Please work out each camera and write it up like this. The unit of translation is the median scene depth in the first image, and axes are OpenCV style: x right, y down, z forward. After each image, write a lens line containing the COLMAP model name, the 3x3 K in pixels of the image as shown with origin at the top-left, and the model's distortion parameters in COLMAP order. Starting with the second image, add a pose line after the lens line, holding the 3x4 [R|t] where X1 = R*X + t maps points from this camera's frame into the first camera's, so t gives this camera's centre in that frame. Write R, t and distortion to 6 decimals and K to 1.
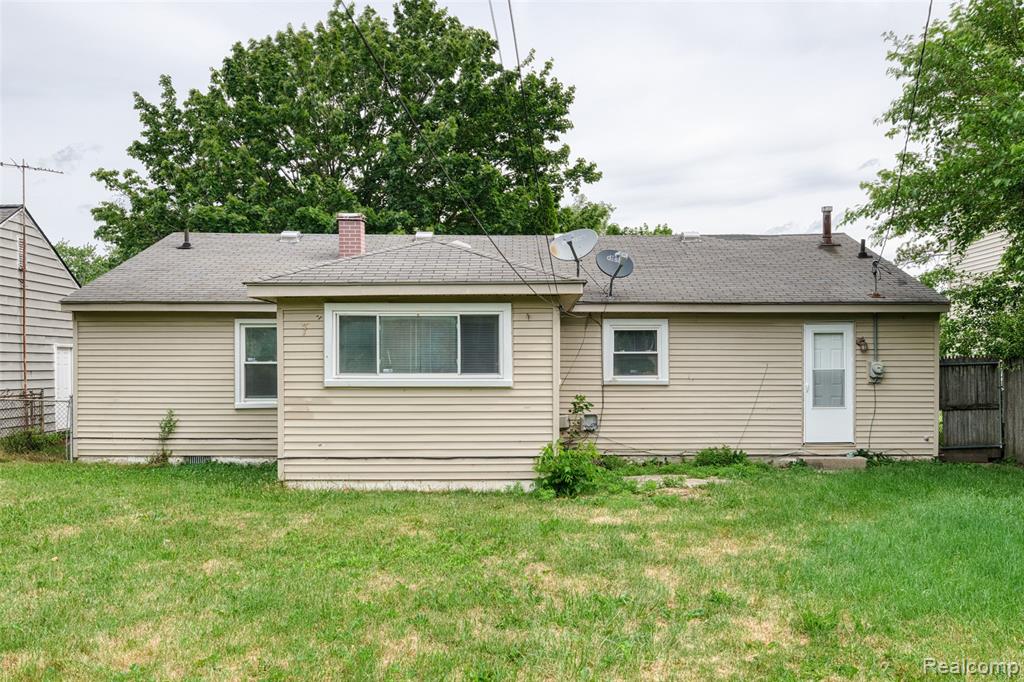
lens RADIAL K [[775.9, 0, 520.9], [0, 775.9, 358.4], [0, 0, 1]] dist [-0.008420, -0.000580]
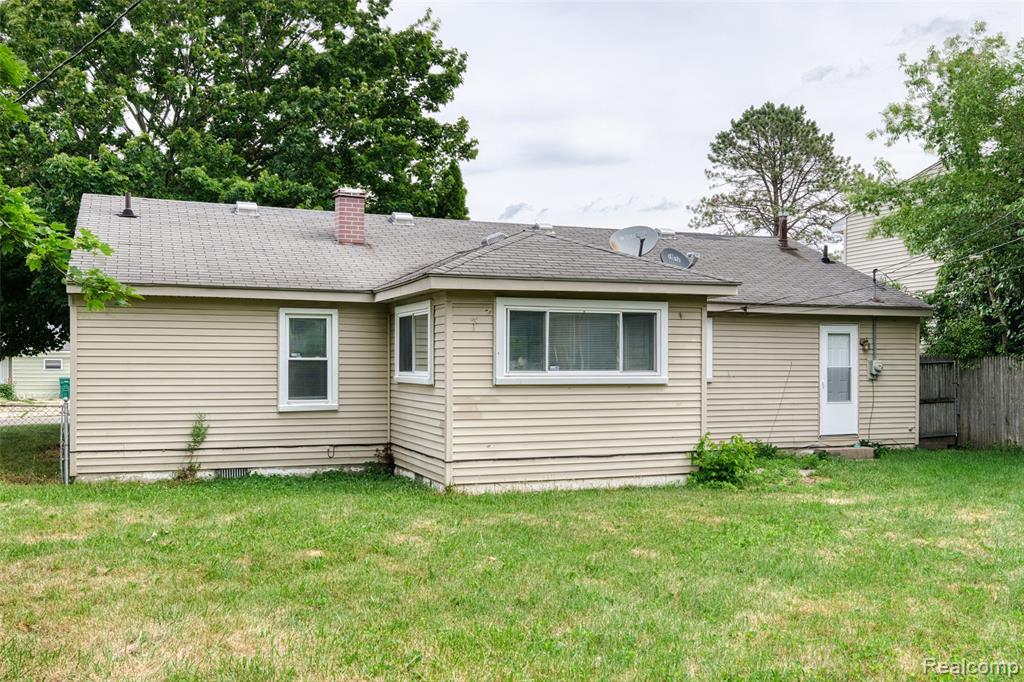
lens RADIAL K [[925.3, 0, 509.1], [0, 925.3, 345.2], [0, 0, 1]] dist [0.005816, -0.007302]
pose [[0.937420, 0.009583, 0.348070, -0.488233], [-0.006439, 0.999927, -0.010188, -0.000345], [-0.348142, 0.007310, 0.937413, -0.055505]]
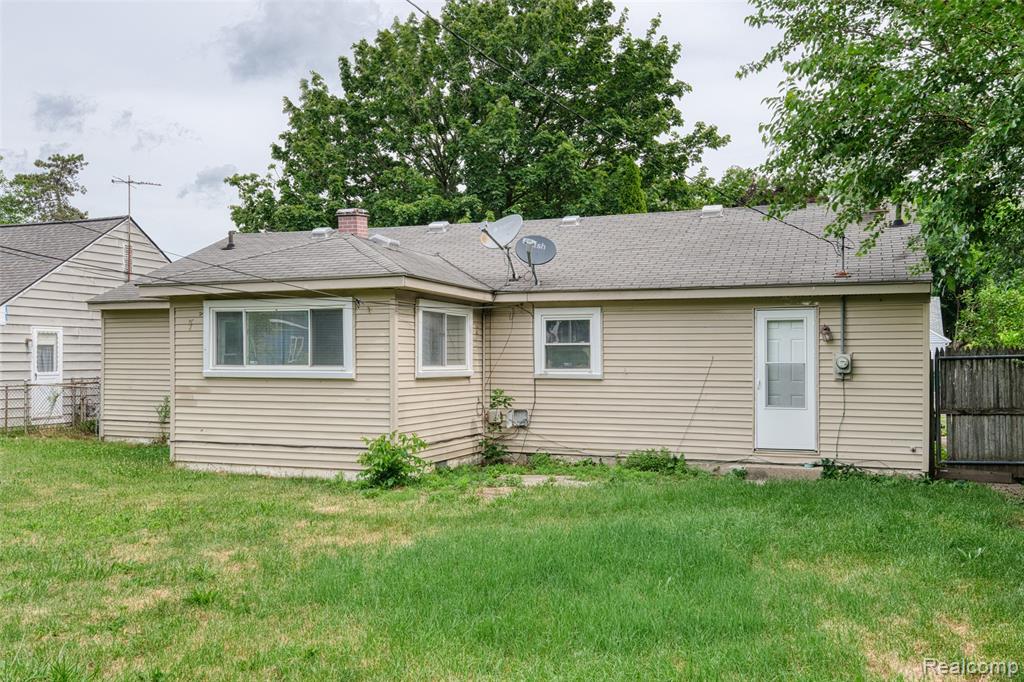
lens RADIAL K [[869.4, 0, 514.6], [0, 869.4, 342.7], [0, 0, 1]] dist [0.000628, -0.002557]
pose [[0.936508, -0.003975, -0.350624, 0.453247], [0.001743, 0.999976, -0.006683, -0.002205], [0.350642, 0.005647, 0.936492, 0.003312]]
